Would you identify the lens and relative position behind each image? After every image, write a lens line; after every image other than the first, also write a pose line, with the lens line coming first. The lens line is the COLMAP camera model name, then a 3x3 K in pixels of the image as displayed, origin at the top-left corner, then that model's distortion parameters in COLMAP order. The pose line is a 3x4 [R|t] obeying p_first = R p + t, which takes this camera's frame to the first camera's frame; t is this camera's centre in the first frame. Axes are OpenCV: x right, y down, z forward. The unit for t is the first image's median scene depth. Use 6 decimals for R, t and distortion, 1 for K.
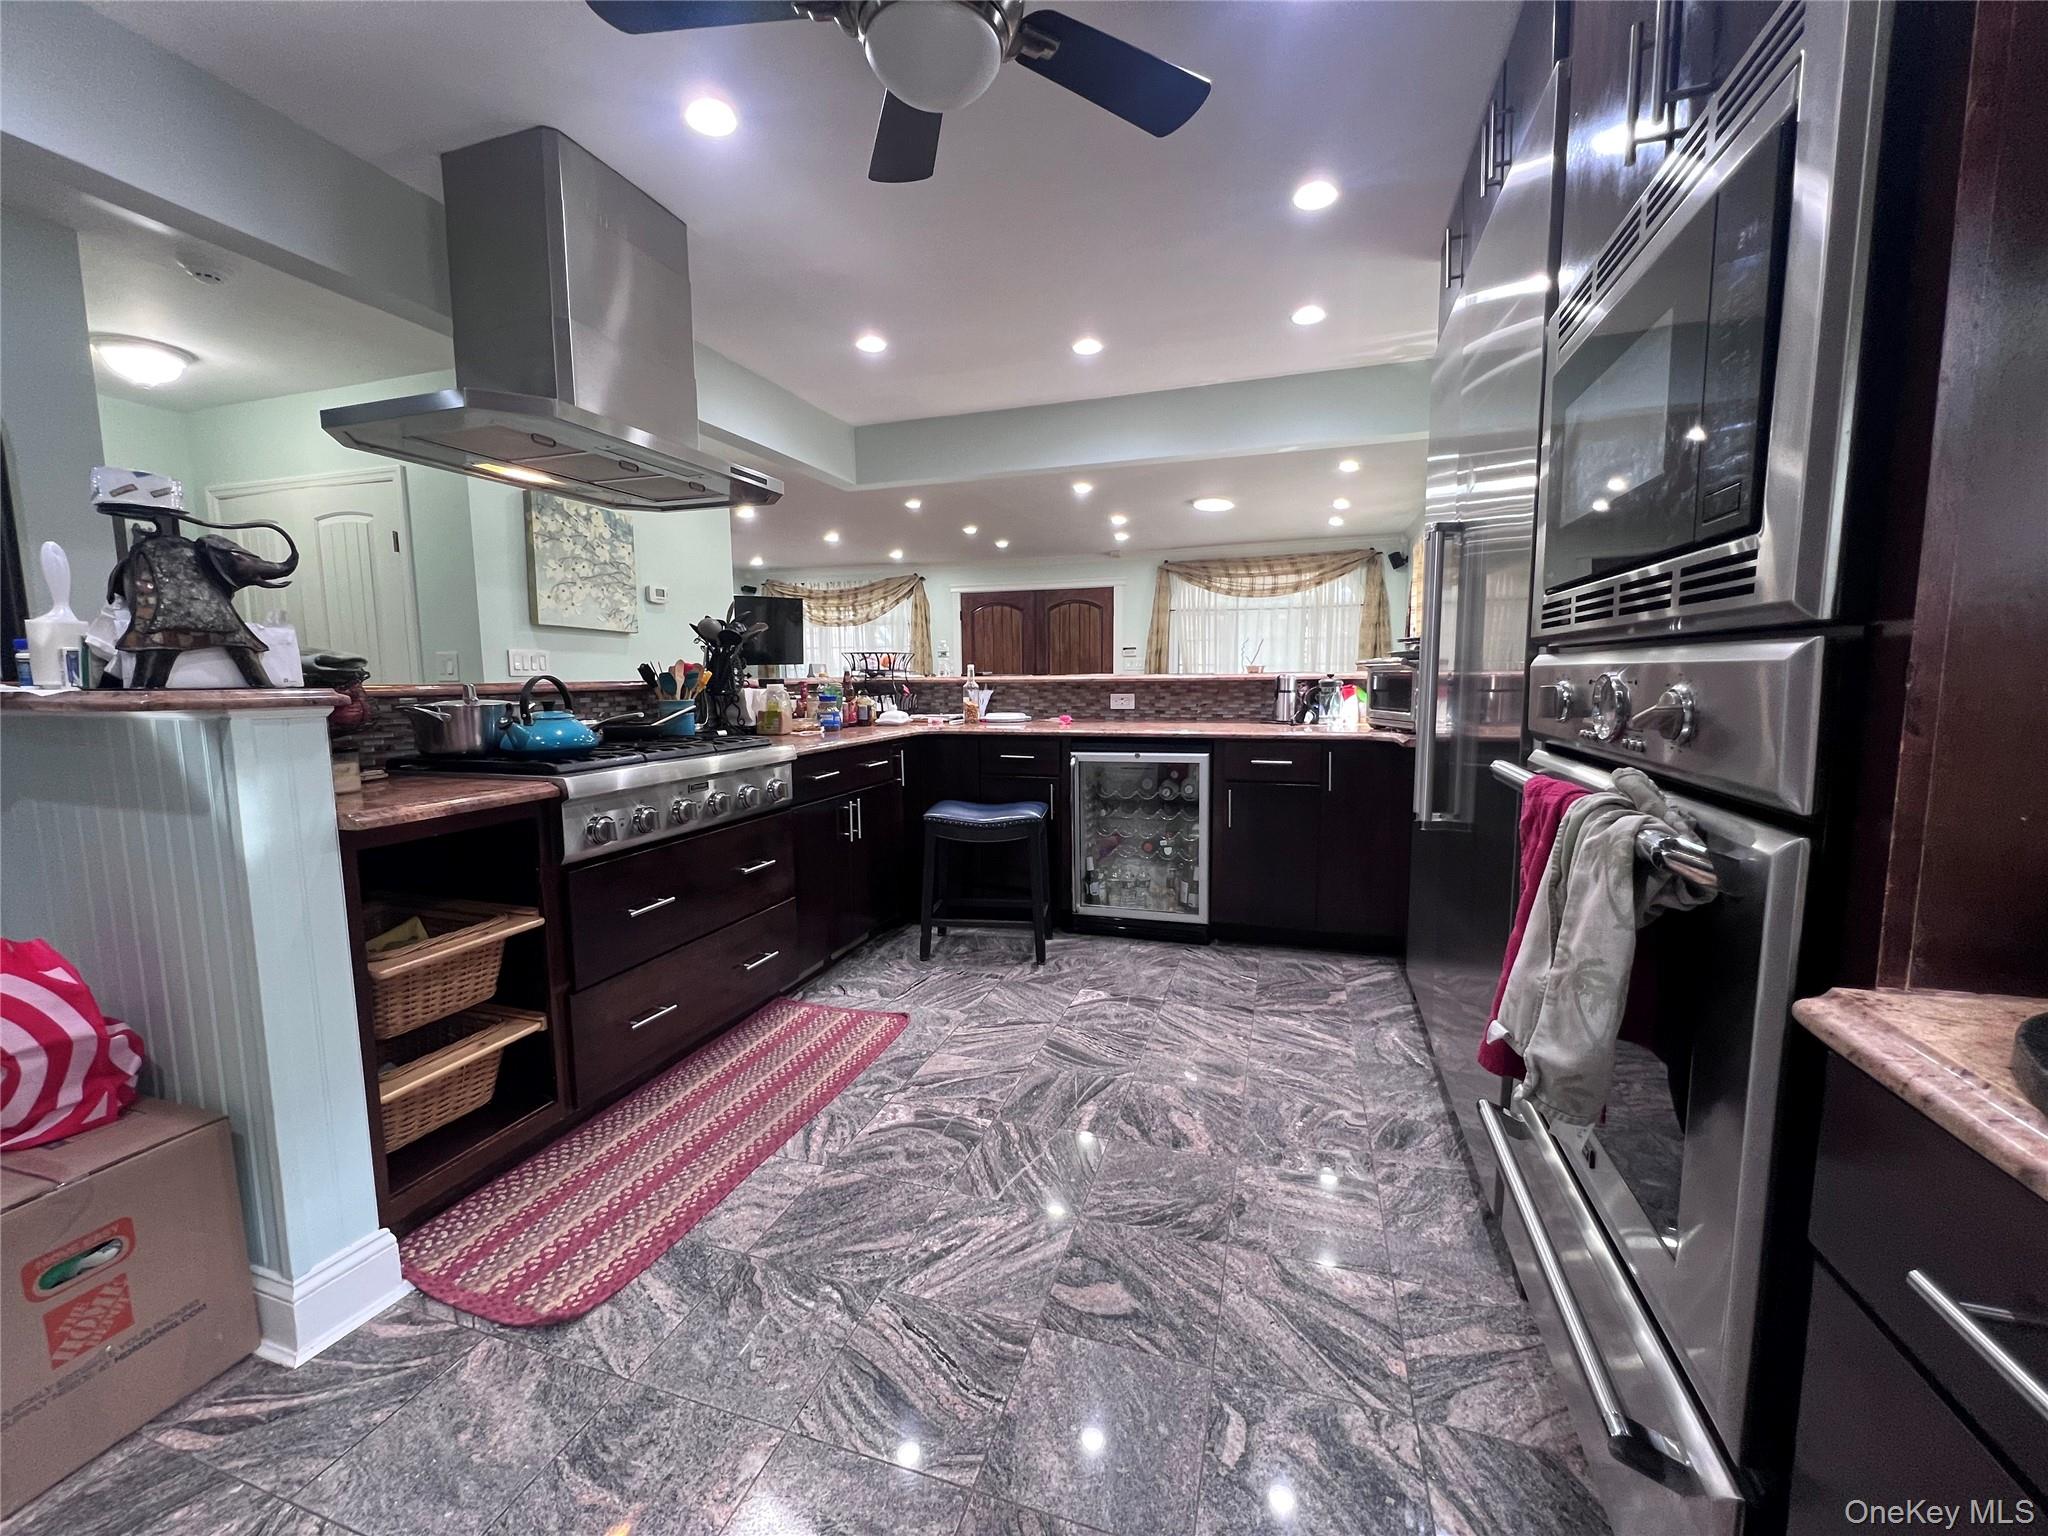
lens RADIAL K [[817.1, 0, 1025.7], [0, 817.1, 768.5], [0, 0, 1]] dist [-0.002813, 0.000904]
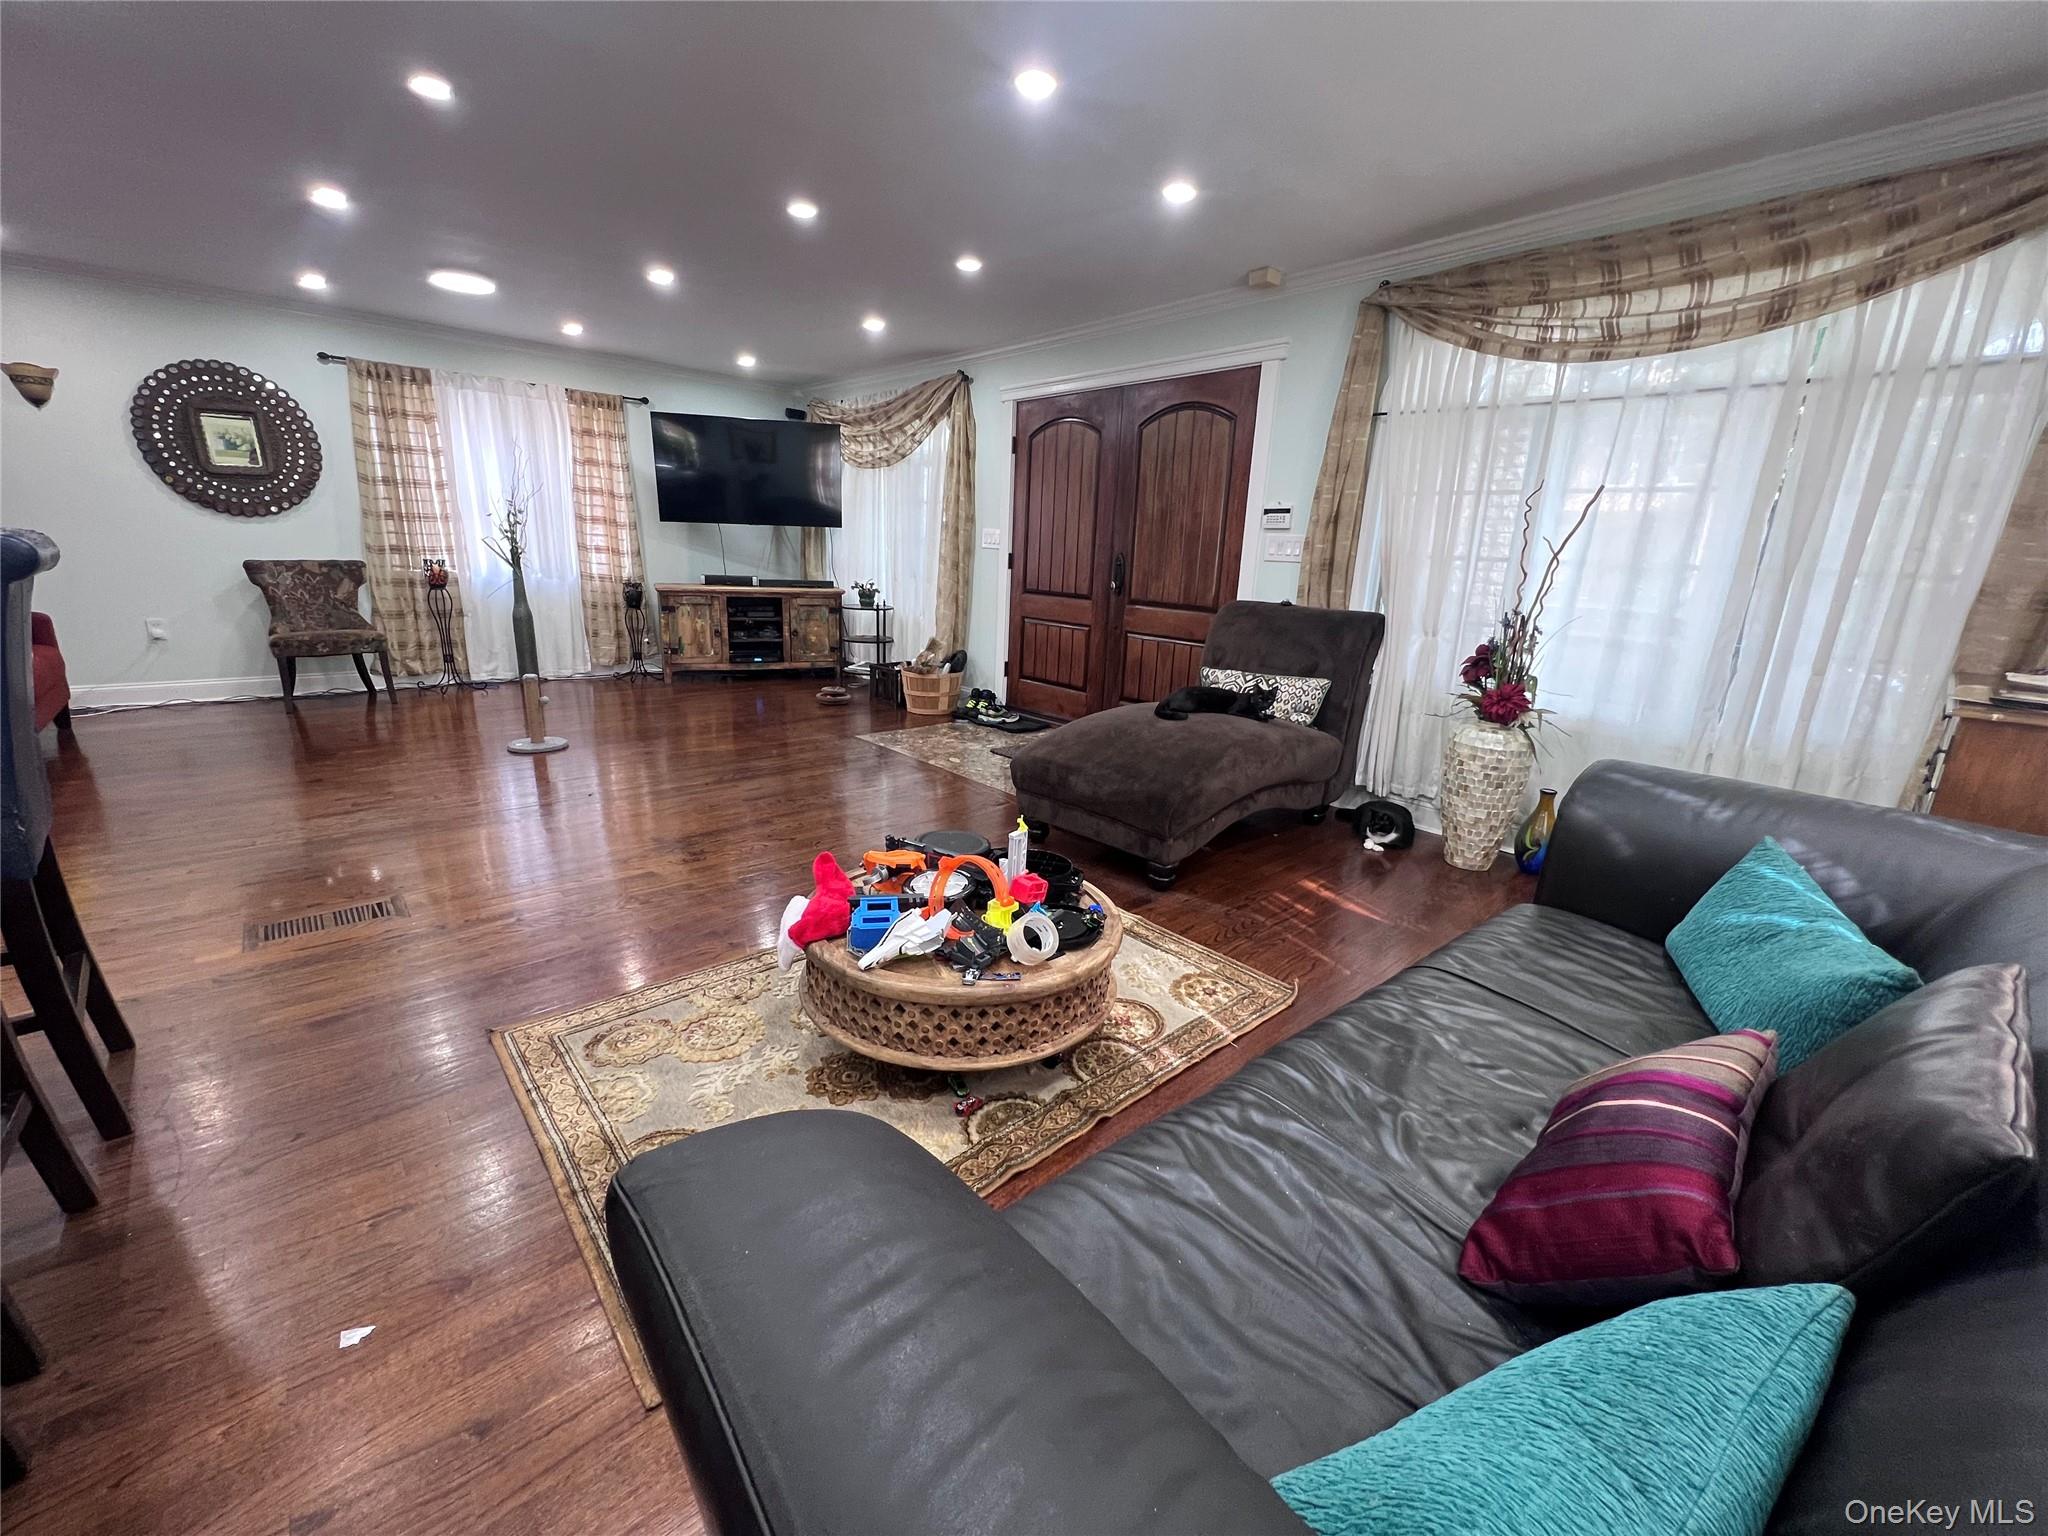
lens RADIAL K [[817.1, 0, 1023.5], [0, 817.1, 770.0], [0, 0, 1]] dist [-0.002813, 0.000904]
pose [[0.863603, 0.176092, -0.472421, 1.063308], [-0.107725, 0.979832, 0.168302, -0.304268], [0.492530, -0.094454, 0.865155, 2.354110]]
